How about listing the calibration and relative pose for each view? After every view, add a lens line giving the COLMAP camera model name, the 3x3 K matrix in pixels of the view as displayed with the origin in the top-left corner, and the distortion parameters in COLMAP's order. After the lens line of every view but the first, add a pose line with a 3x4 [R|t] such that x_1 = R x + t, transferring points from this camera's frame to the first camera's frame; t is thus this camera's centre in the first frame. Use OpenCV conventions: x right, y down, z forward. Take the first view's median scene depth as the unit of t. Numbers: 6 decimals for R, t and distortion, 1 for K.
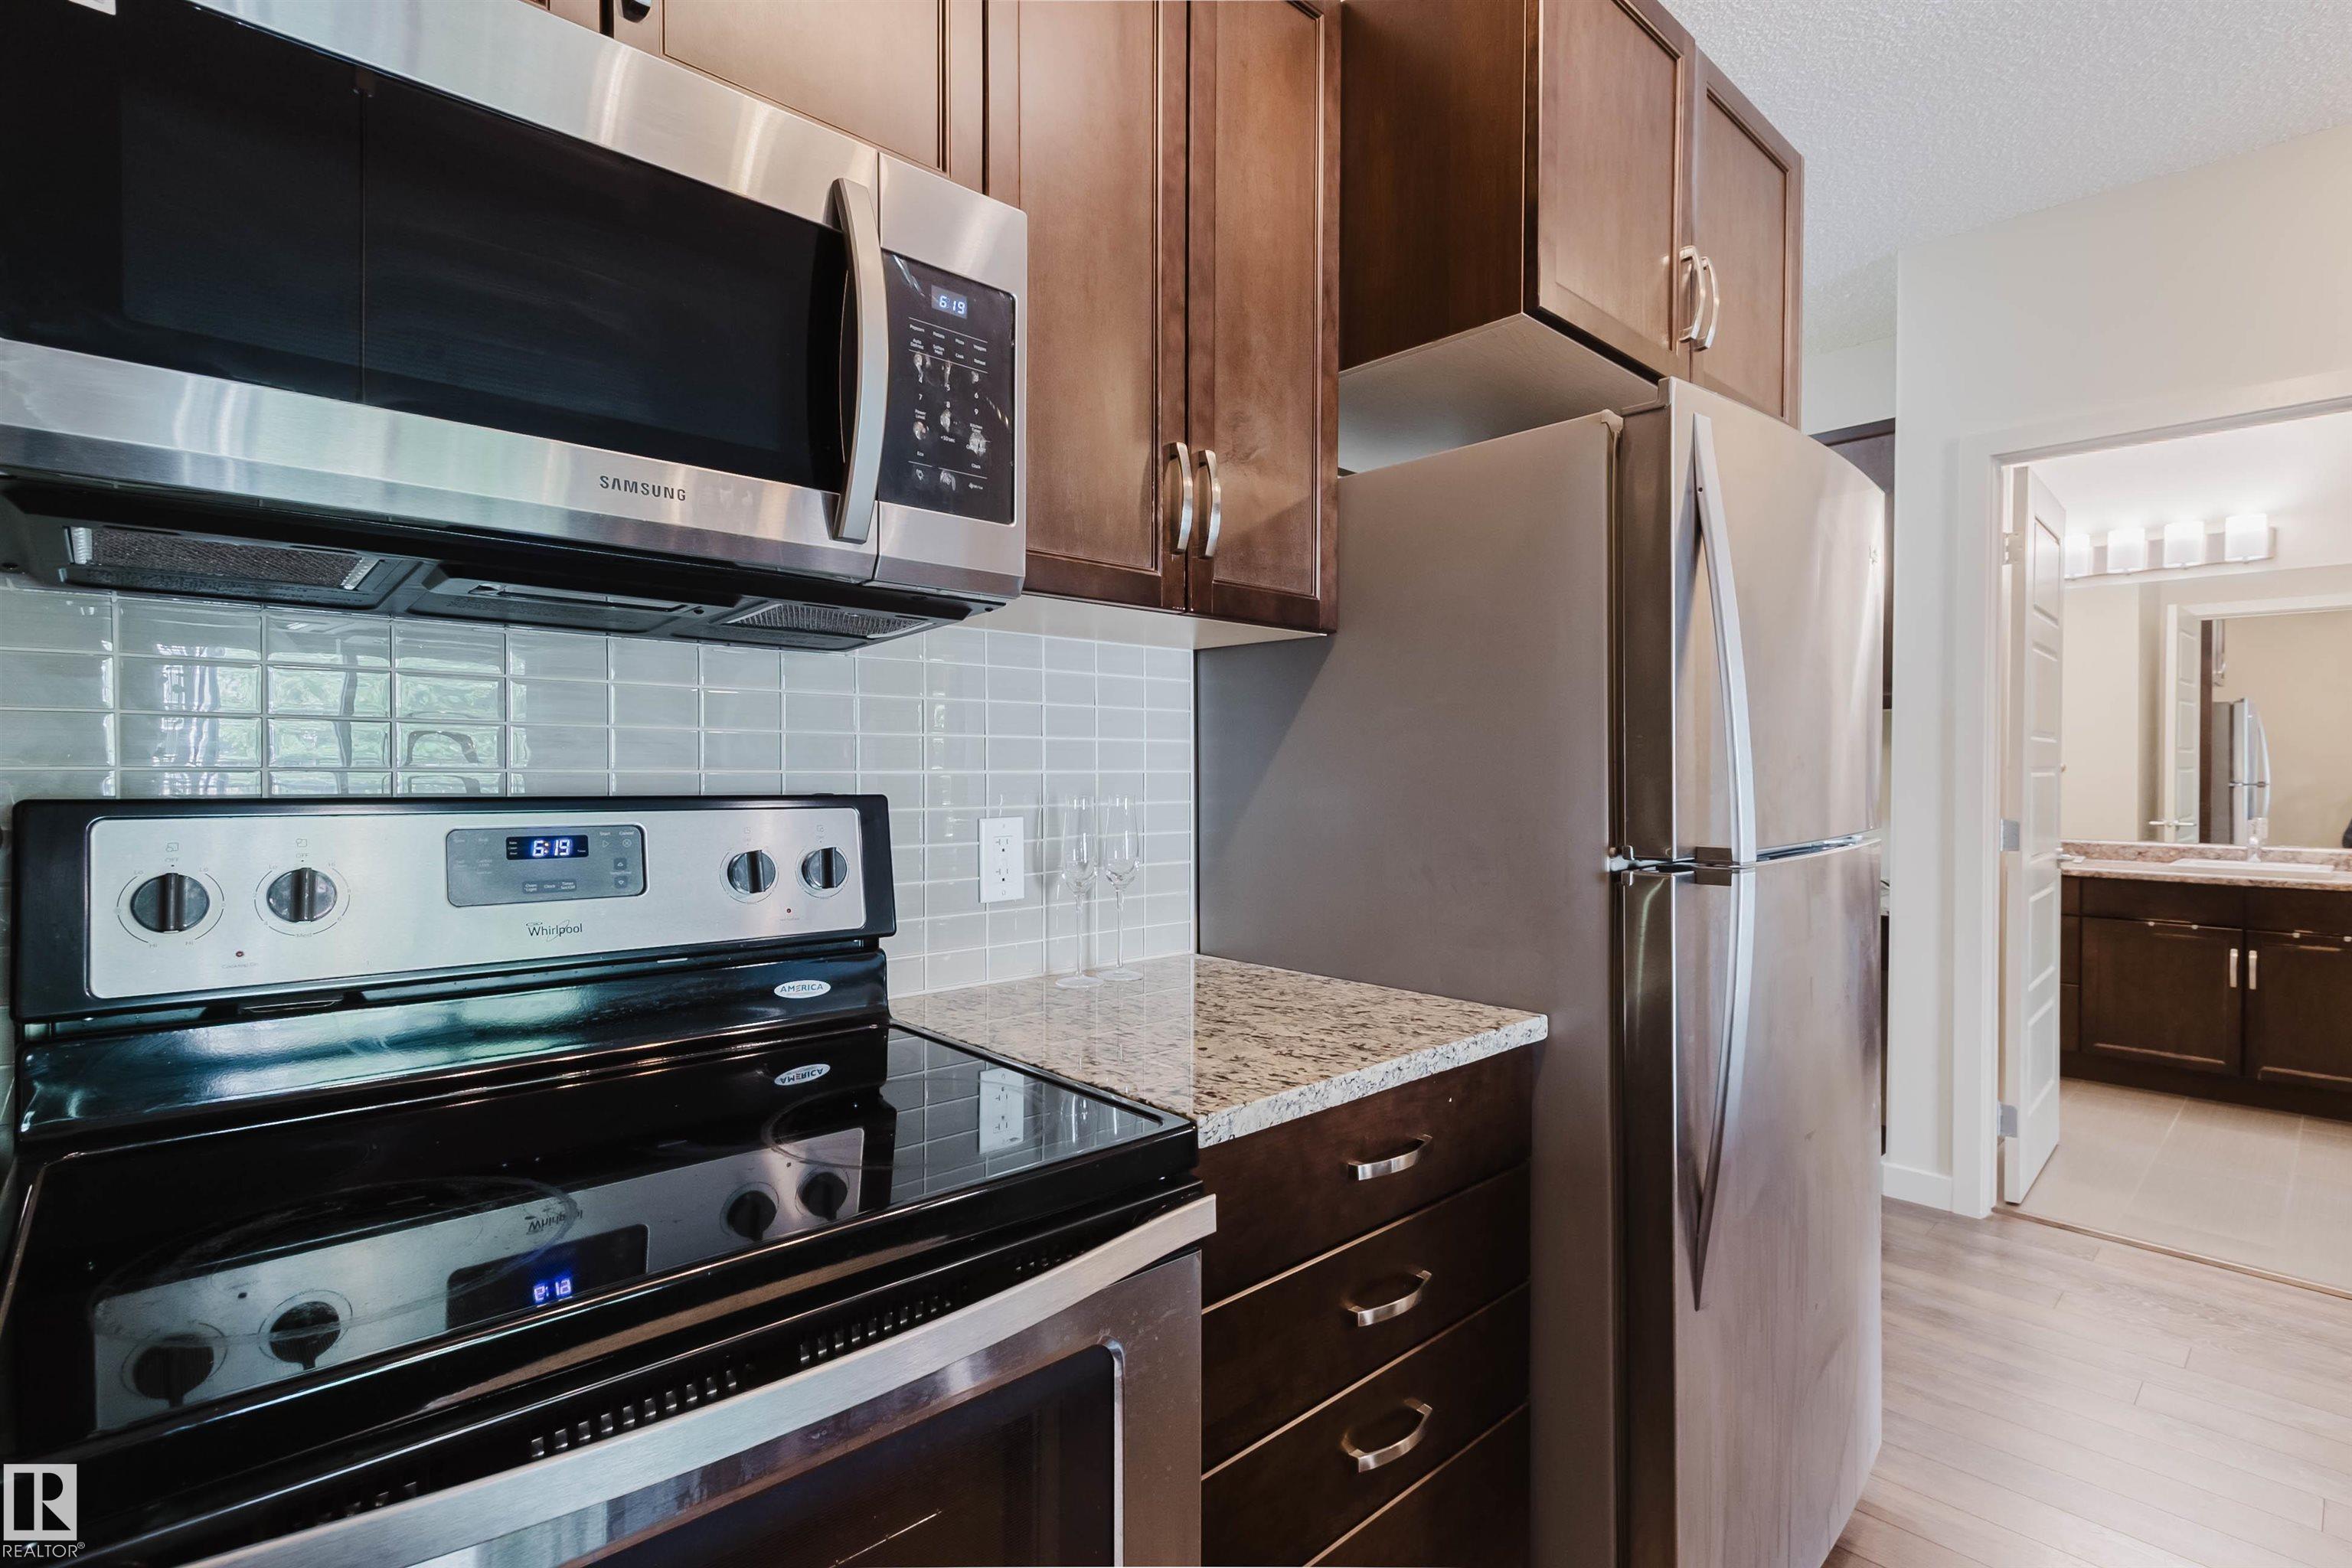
lens RADIAL K [[1151.0, 0, 1176.0], [0, 1151.0, 784.0], [0, 0, 1]] dist [-0.001737, -0.000427]
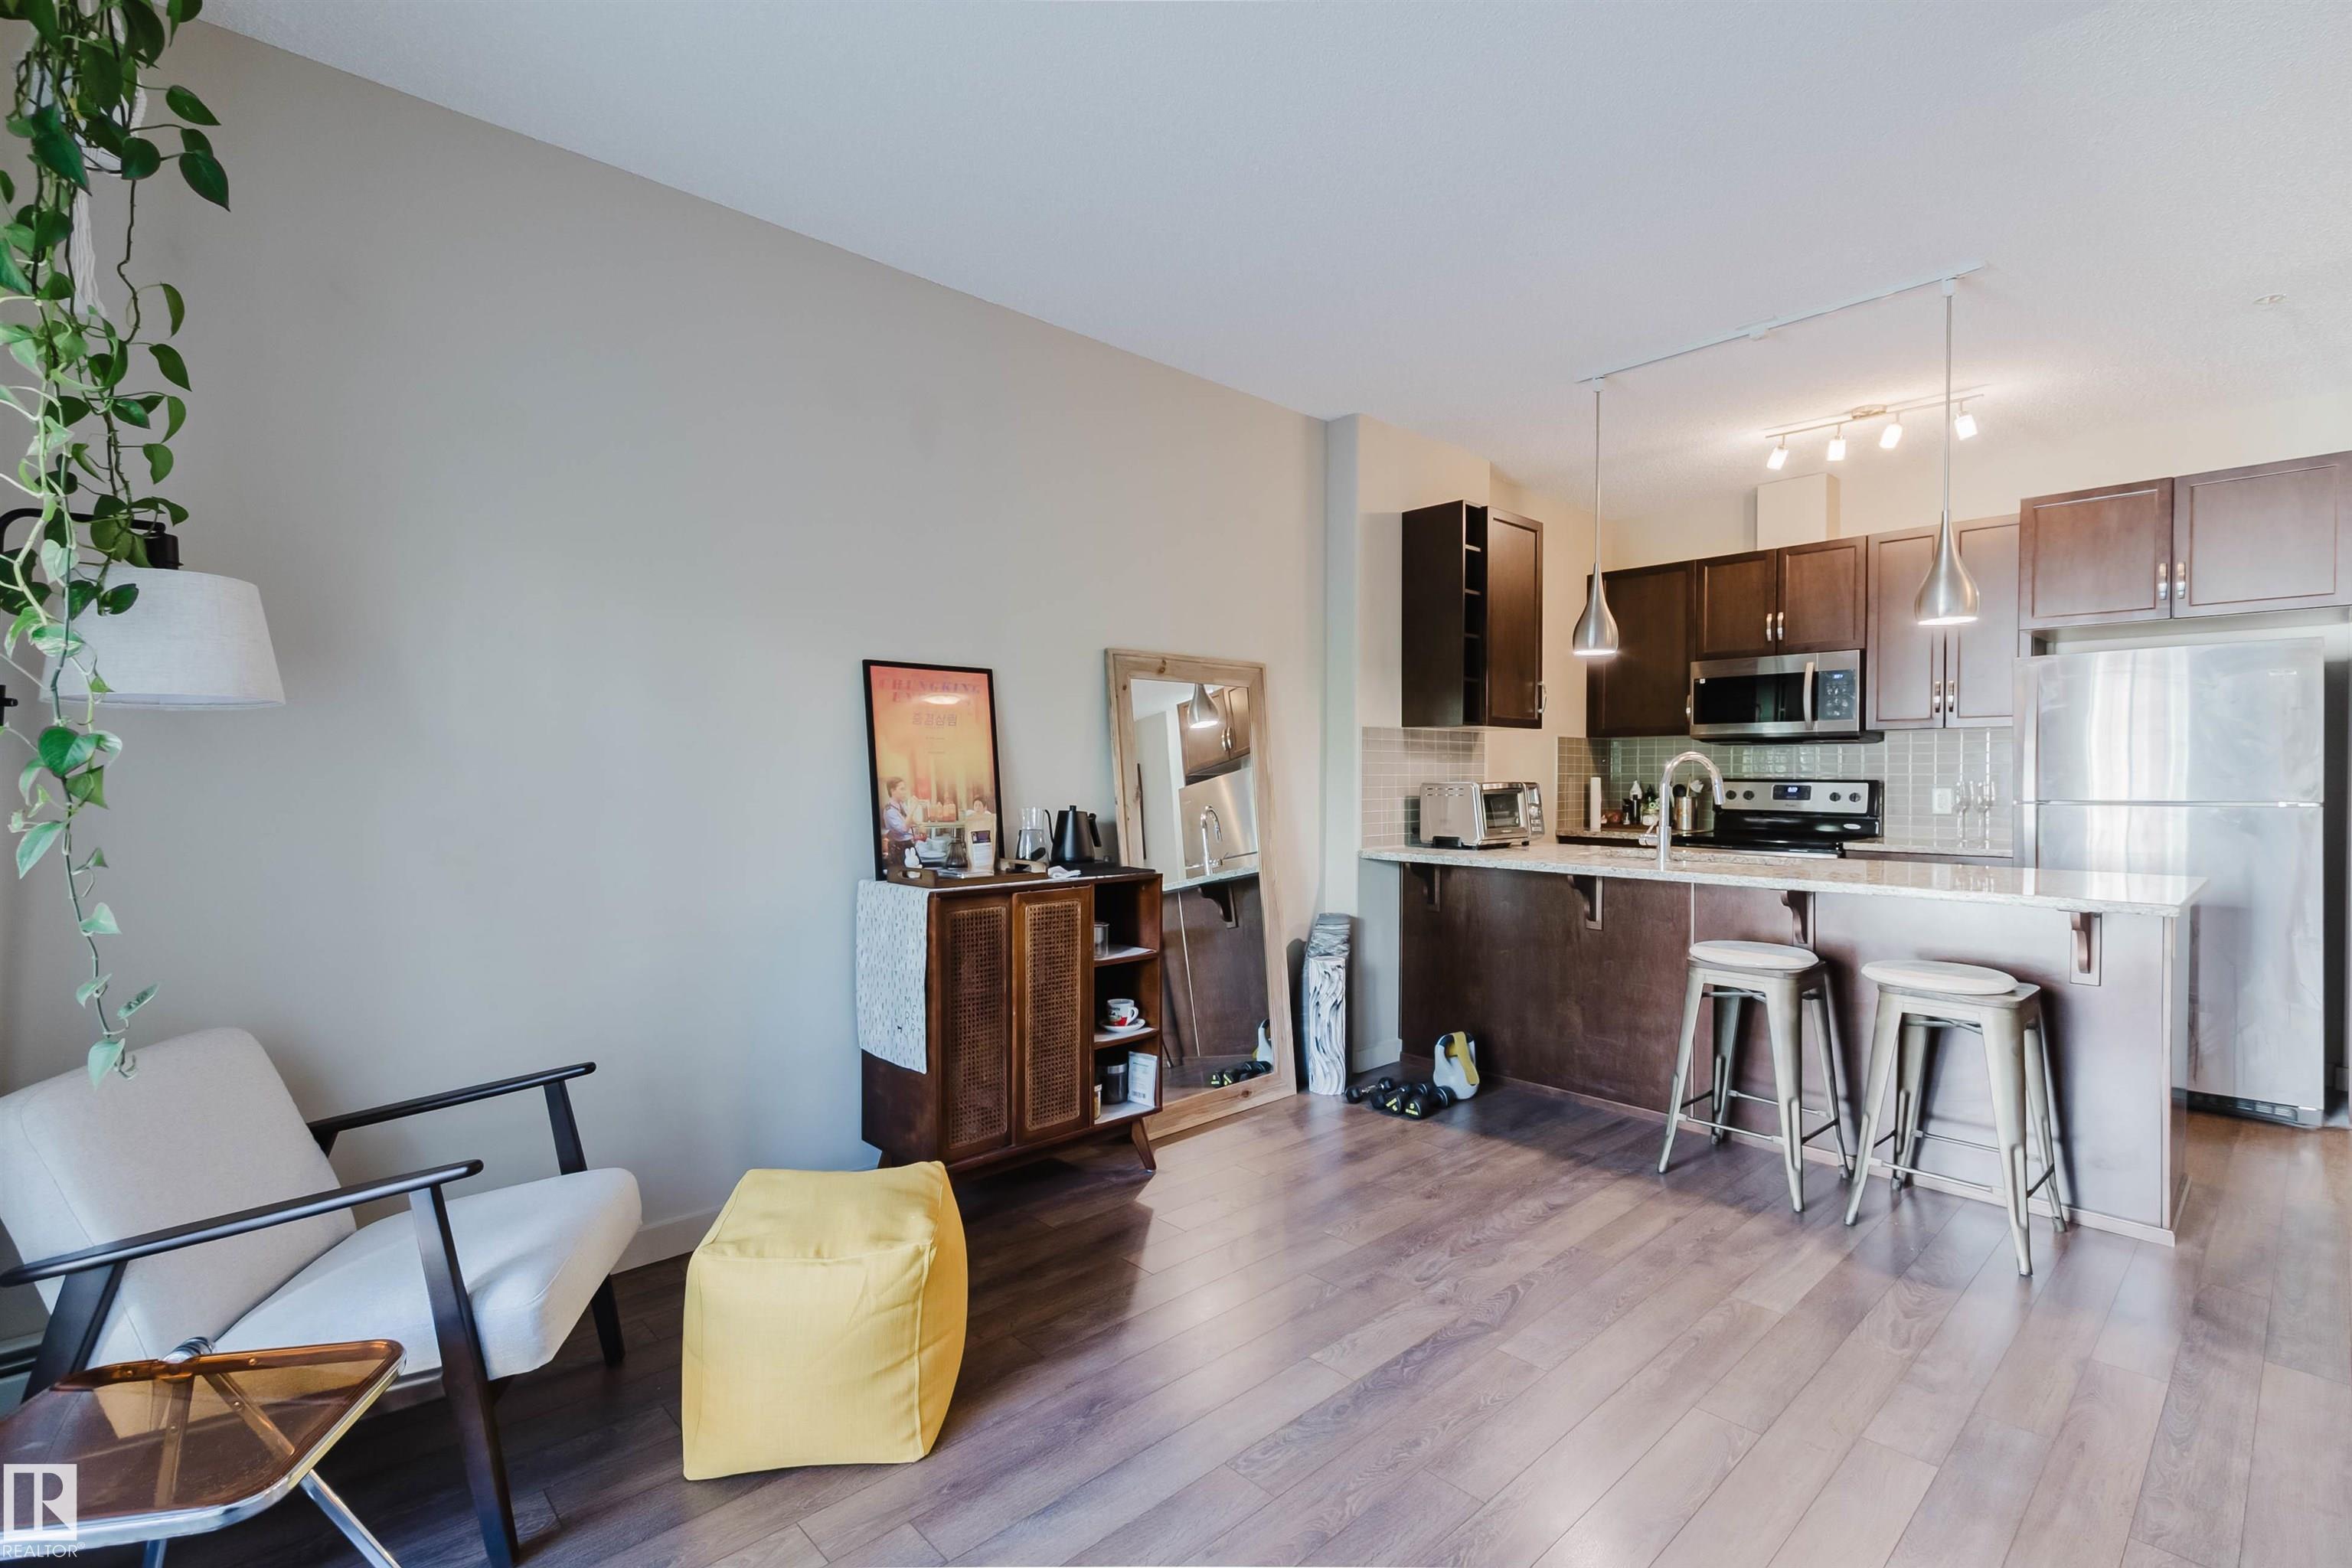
lens RADIAL K [[1066.8, 0, 1168.4], [0, 1066.8, 784.1], [0, 0, 1]] dist [0.000131, -0.000121]
pose [[-0.017567, 0.007390, -0.999818, 4.338229], [-0.012839, 0.999889, 0.007616, 0.032189], [0.999763, 0.012971, -0.017470, -1.724008]]
